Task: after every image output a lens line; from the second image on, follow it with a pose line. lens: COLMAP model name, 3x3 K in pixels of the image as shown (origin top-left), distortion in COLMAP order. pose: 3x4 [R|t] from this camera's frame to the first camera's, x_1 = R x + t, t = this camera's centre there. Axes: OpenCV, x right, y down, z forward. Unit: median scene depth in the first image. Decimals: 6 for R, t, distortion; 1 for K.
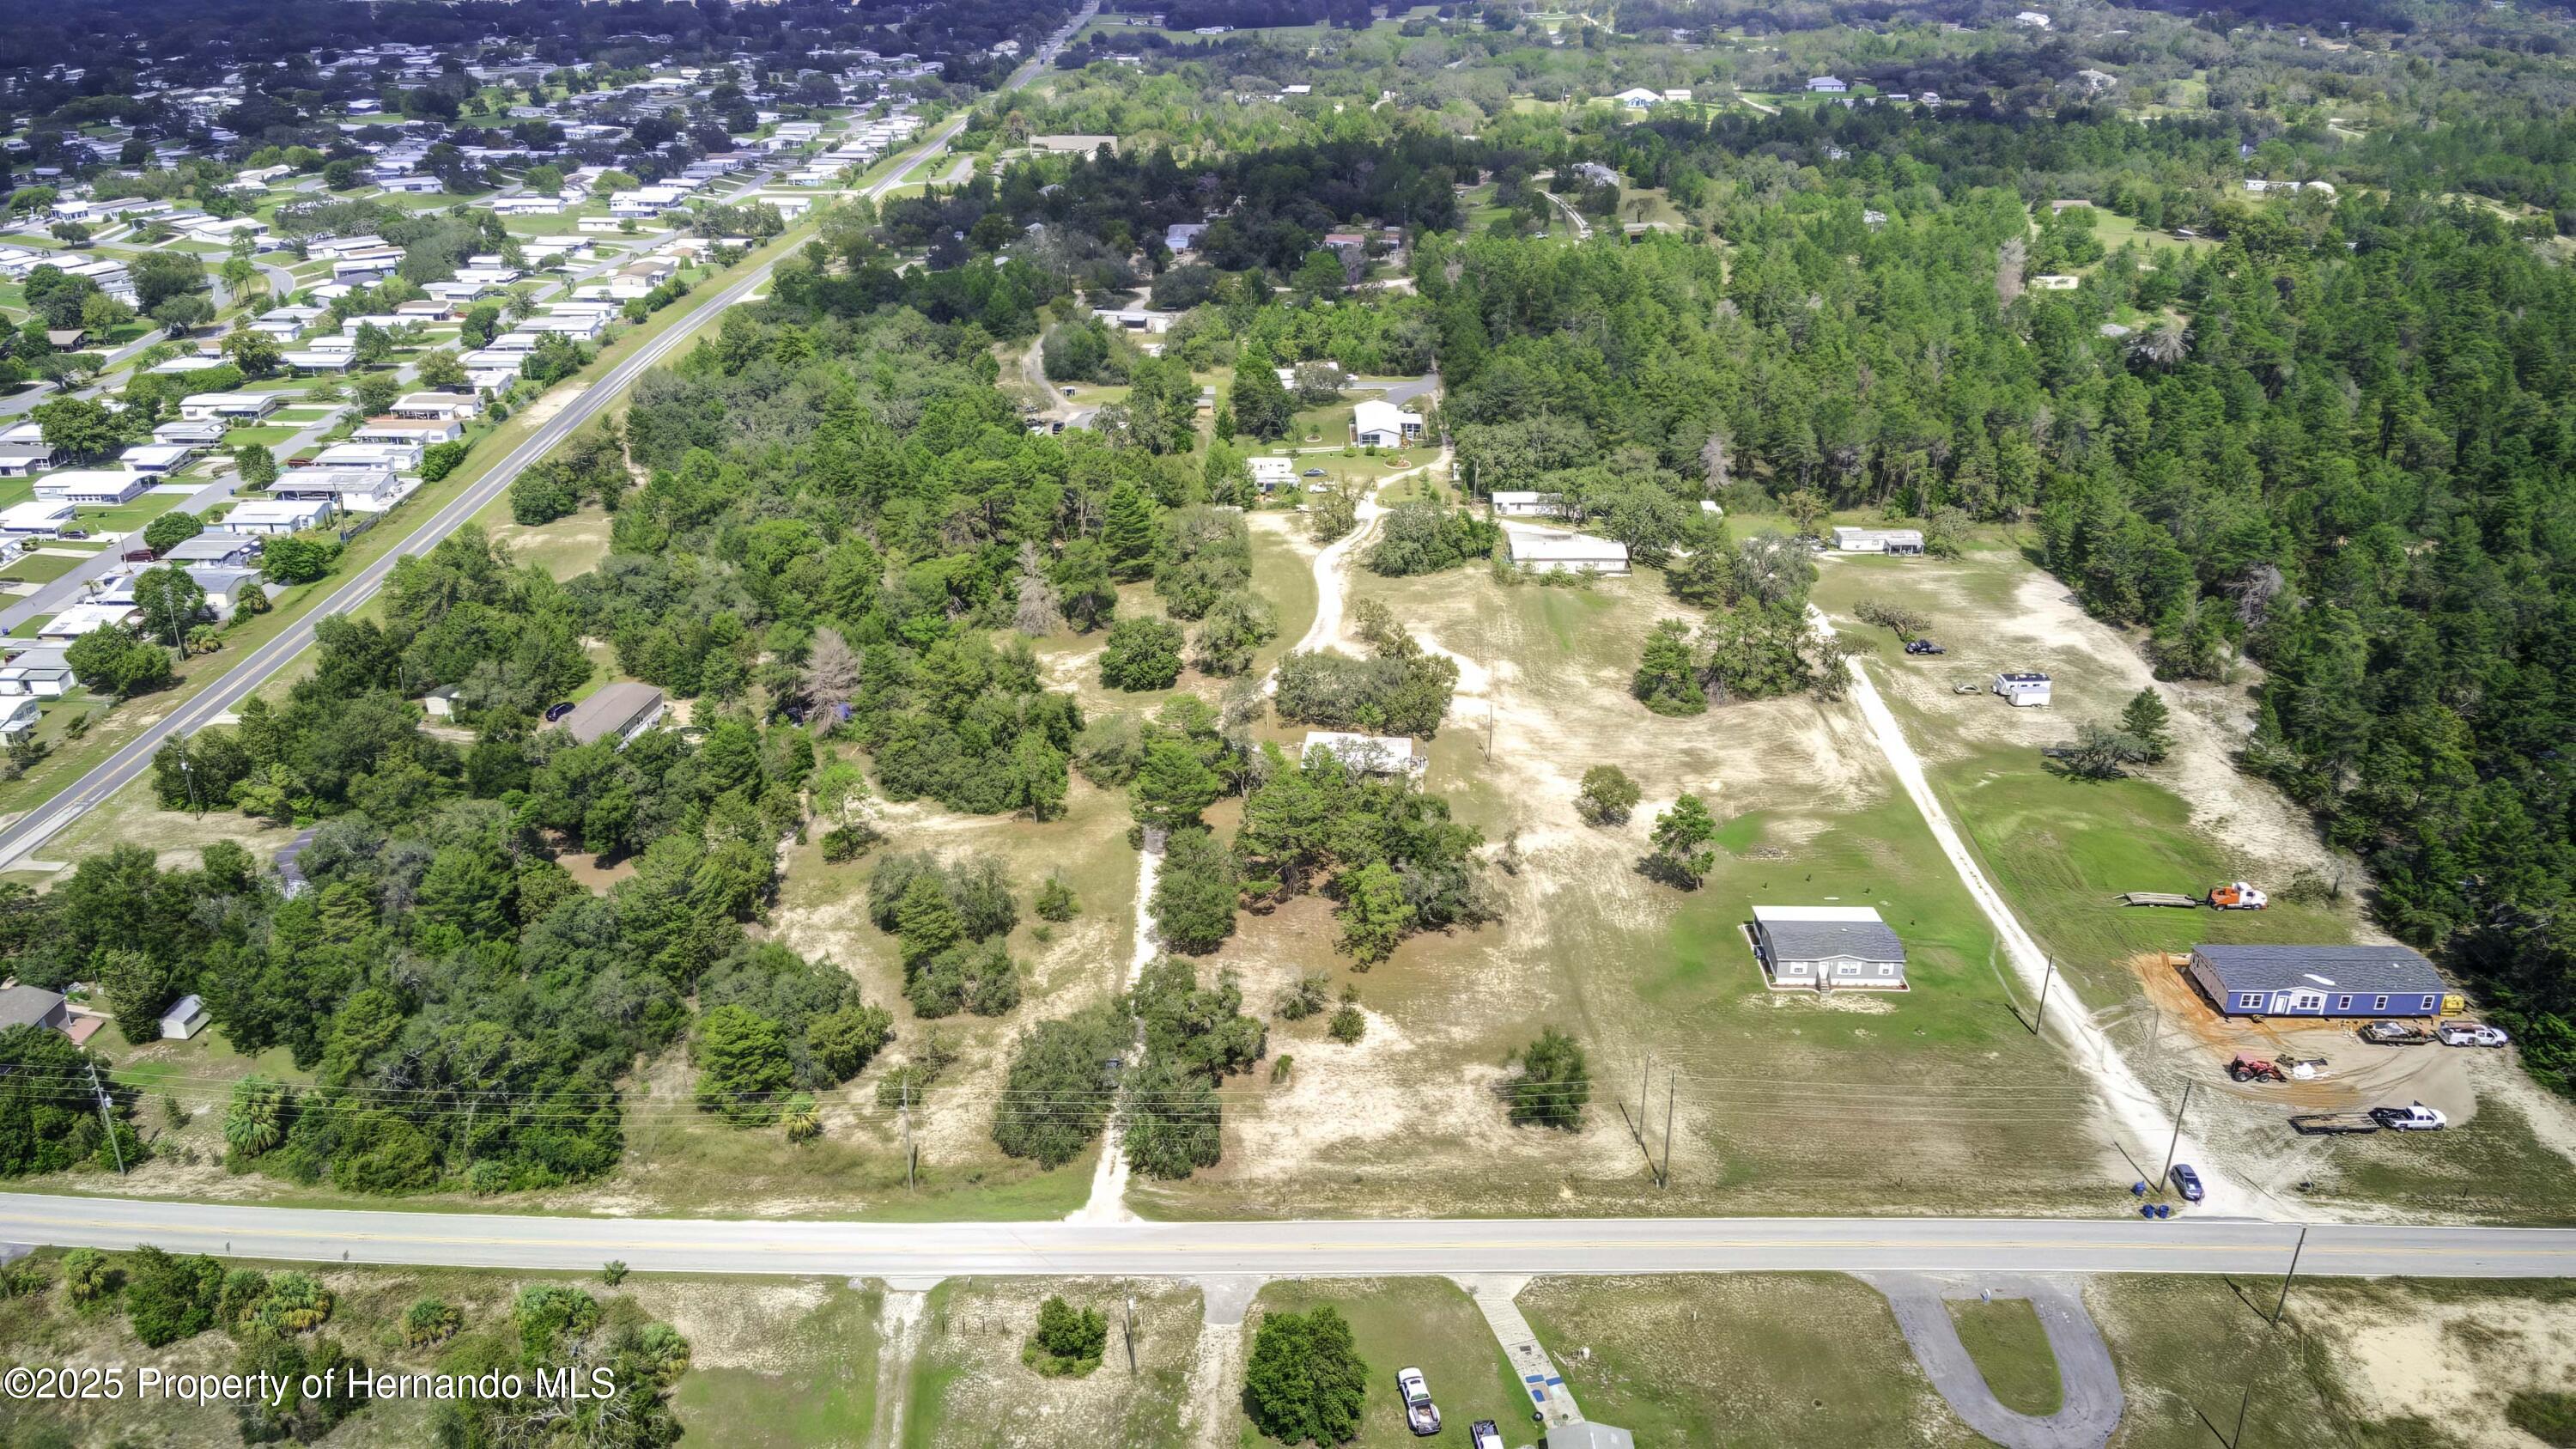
lens RADIAL K [[1884.5, 0, 1287.0], [0, 1884.5, 682.8], [0, 0, 1]] dist [0.143929, -0.223560]
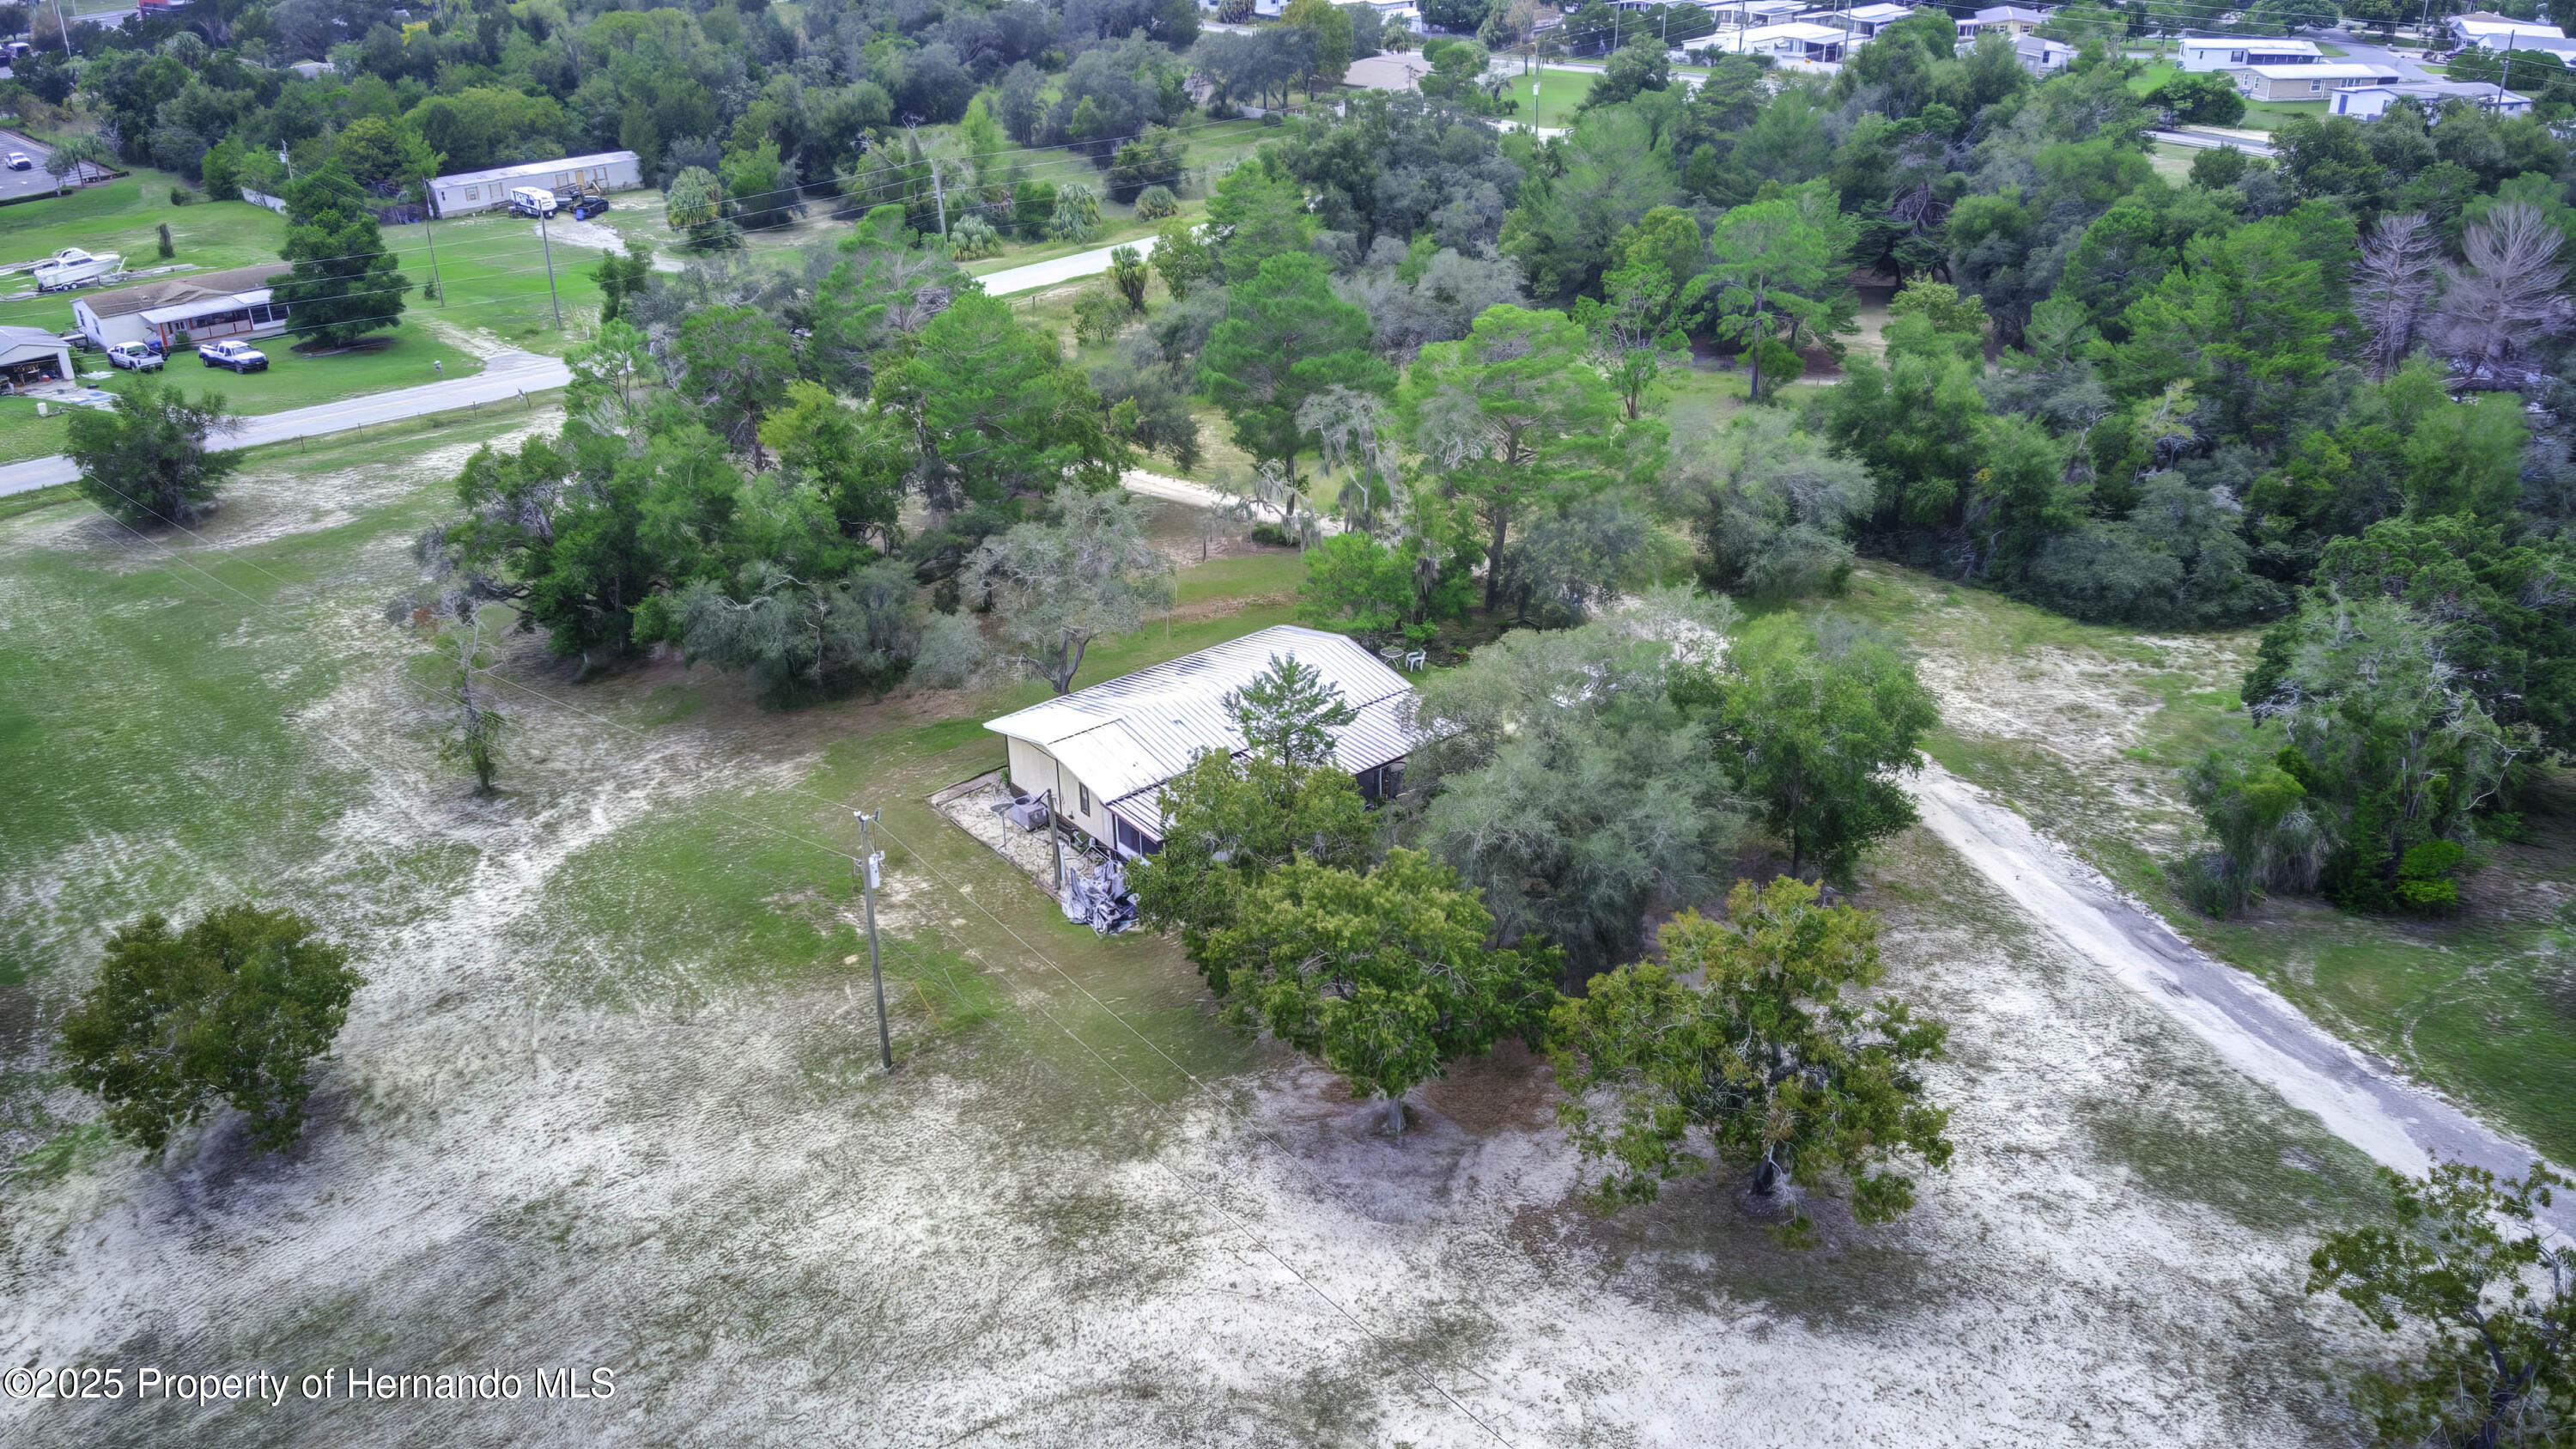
lens RADIAL K [[1860.4, 0, 1288.0], [0, 1860.4, 724.5], [0, 0, 1]] dist [0.131736, -0.221911]
pose [[-0.714542, 0.321370, -0.621411, 0.190214], [-0.258429, 0.704172, 0.661329, -0.138330], [0.650111, 0.633138, -0.420109, 1.056334]]
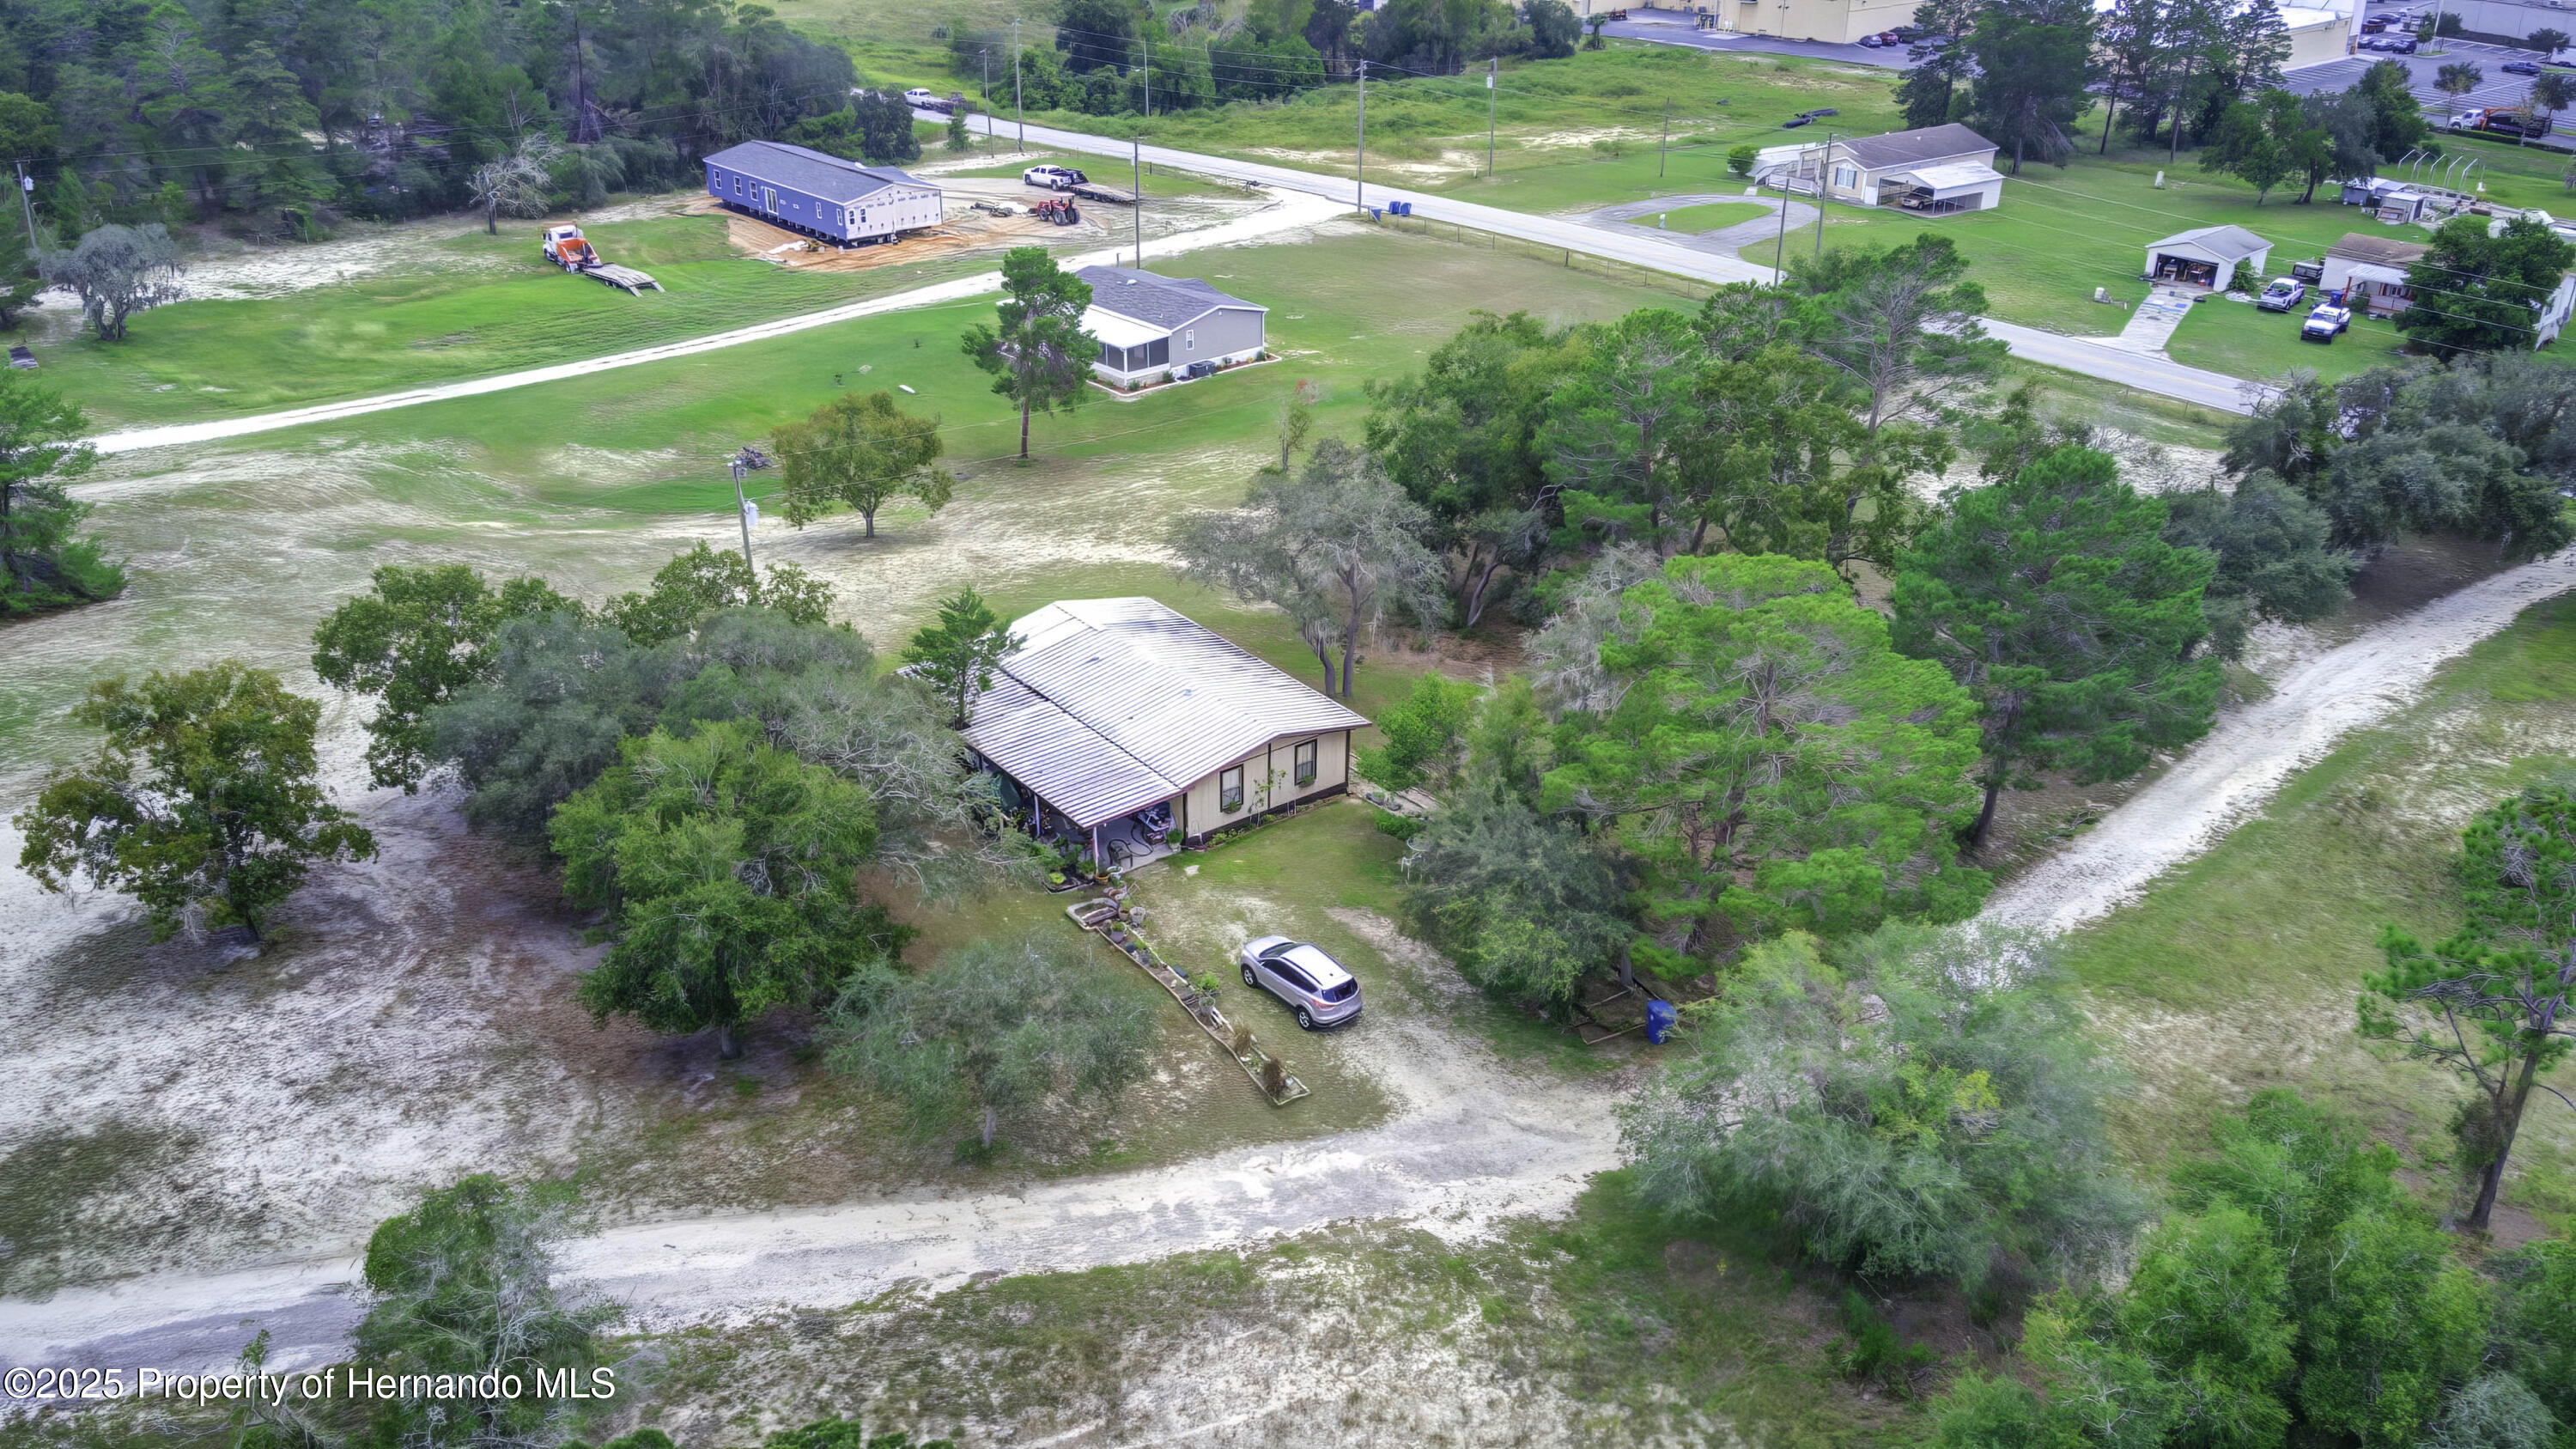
lens RADIAL K [[1944.2, 0, 1288.0], [0, 1944.2, 724.5], [0, 0, 1]] dist [0.138638, -0.224805]
pose [[-0.681083, -0.329659, 0.653797, -0.151755], [0.281662, 0.706248, 0.649523, -0.126149], [-0.675864, 0.626529, -0.388162, 1.030998]]
